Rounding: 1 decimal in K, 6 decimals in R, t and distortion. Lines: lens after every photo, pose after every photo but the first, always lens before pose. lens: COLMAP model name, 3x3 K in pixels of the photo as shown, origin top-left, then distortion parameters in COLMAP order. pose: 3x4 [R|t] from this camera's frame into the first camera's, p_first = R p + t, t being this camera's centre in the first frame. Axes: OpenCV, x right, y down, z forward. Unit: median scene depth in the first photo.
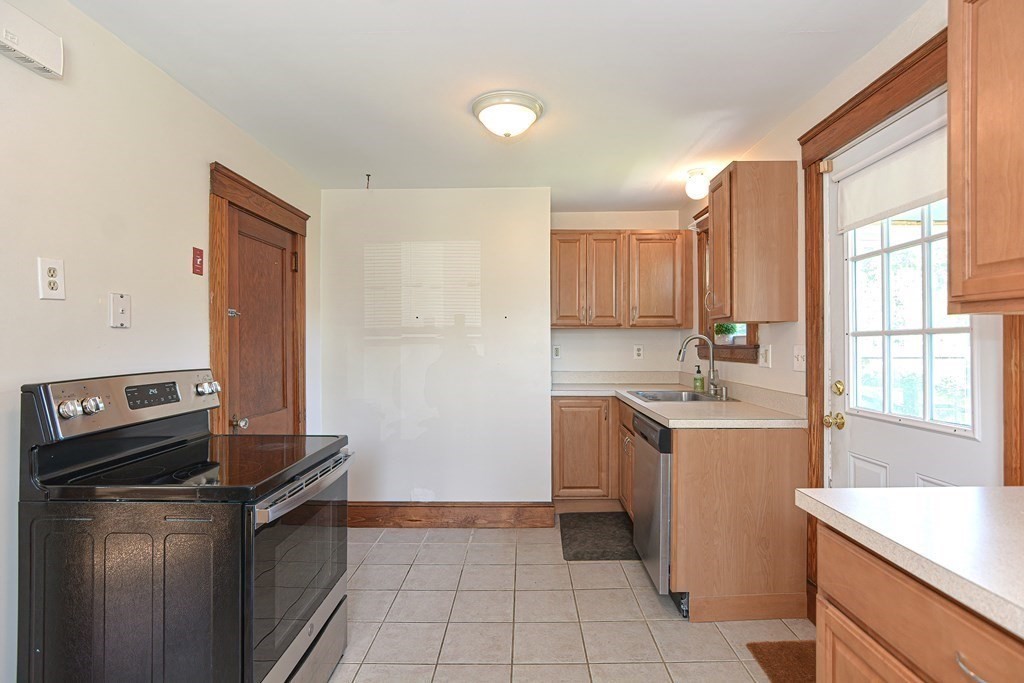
lens RADIAL K [[501.2, 0, 512.0], [0, 501.2, 341.5], [0, 0, 1]] dist [-0.016115, 0.000481]
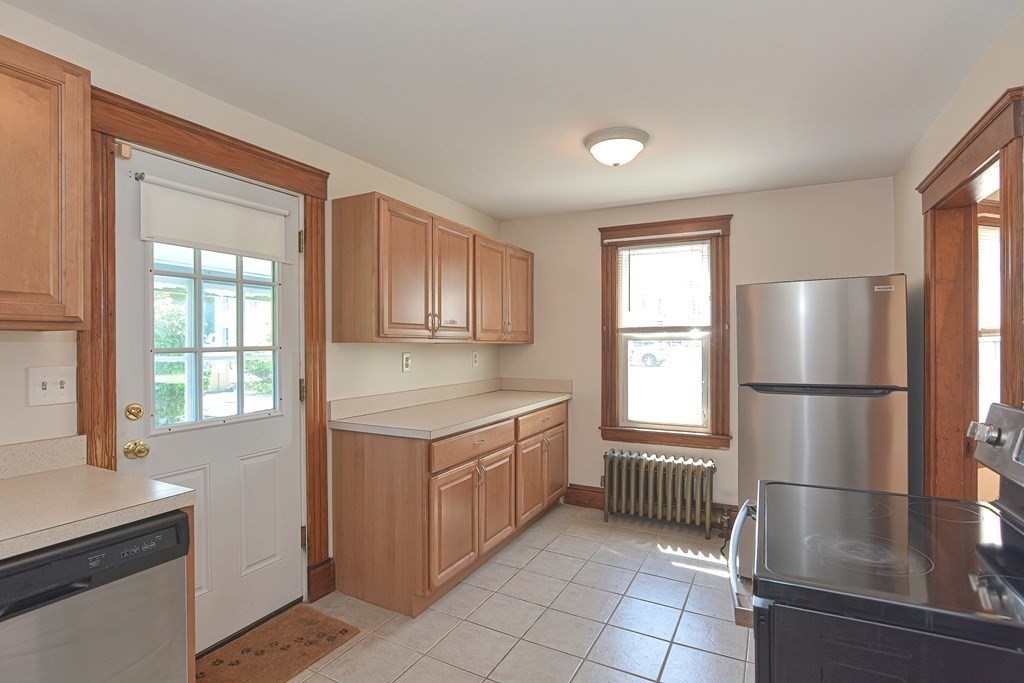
lens RADIAL K [[496.8, 0, 498.0], [0, 496.8, 343.1], [0, 0, 1]] dist [-0.011248, 0.001044]
pose [[-0.885517, 0.005995, 0.464569, -0.283400], [0.005138, 0.999982, -0.003110, -0.019436], [-0.464579, -0.000367, -0.885532, 1.295430]]
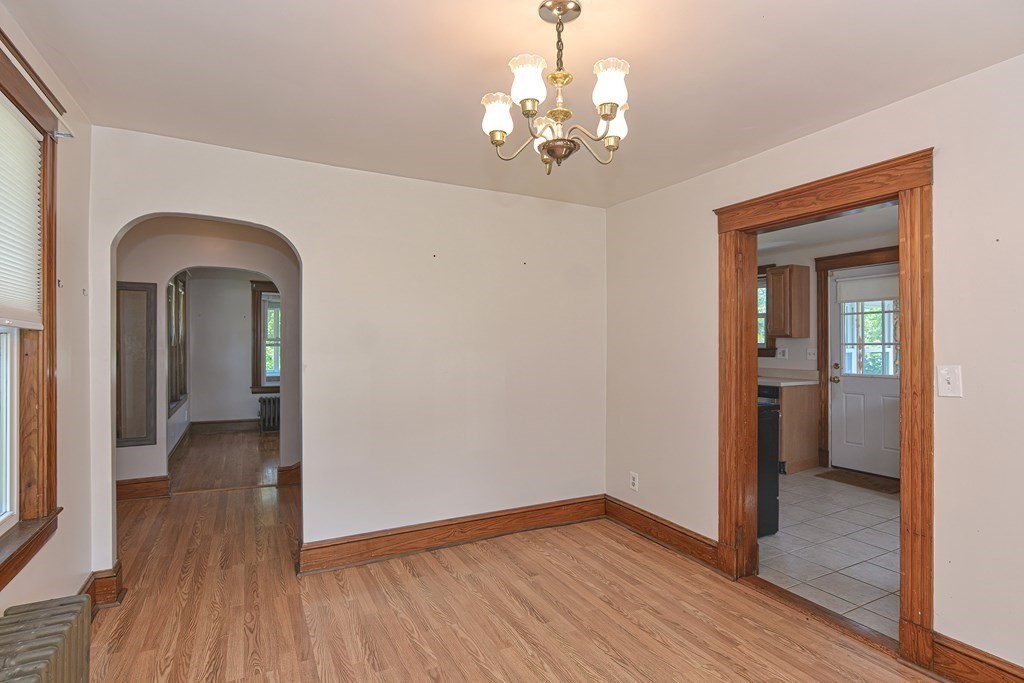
lens RADIAL K [[513.3, 0, 512.0], [0, 513.3, 341.5], [0, 0, 1]] dist [-0.006268, 0.001477]
pose [[0.877046, 0.006093, 0.480368, -1.723434], [-0.006221, 0.999980, -0.001327, -0.012103], [-0.480366, -0.001824, 0.877066, -0.391183]]
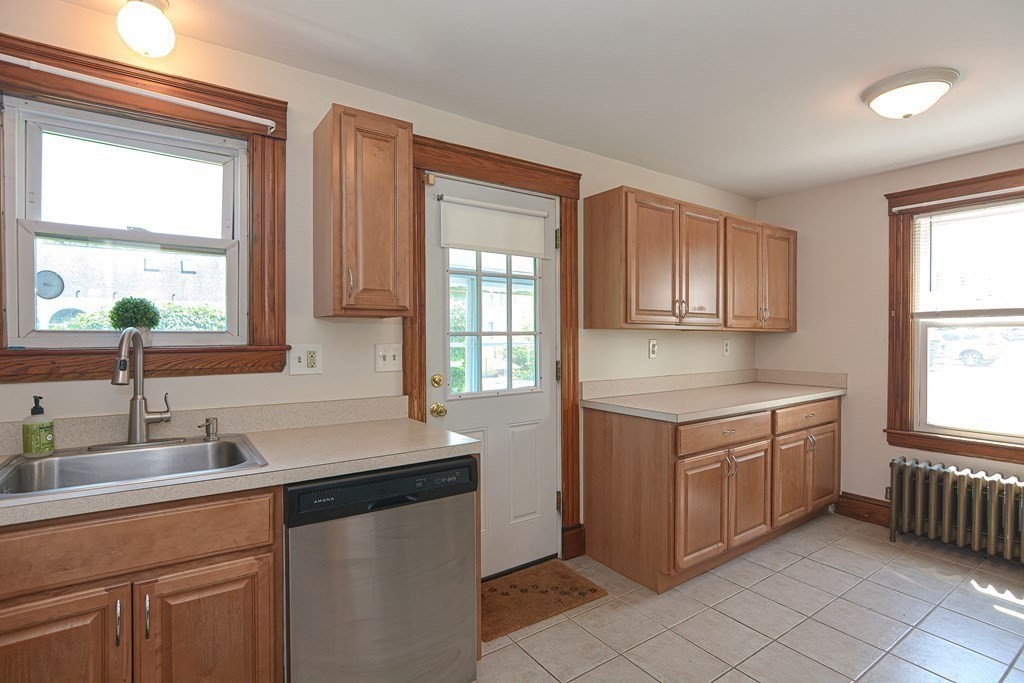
lens RADIAL K [[492.0, 0, 511.2], [0, 492.0, 339.2], [0, 0, 1]] dist [-0.023126, 0.012392]
pose [[-0.585333, -0.001071, 0.810792, -0.312144], [0.001776, 0.999995, 0.002602, -0.003578], [-0.810791, 0.002963, -0.585328, 1.335082]]
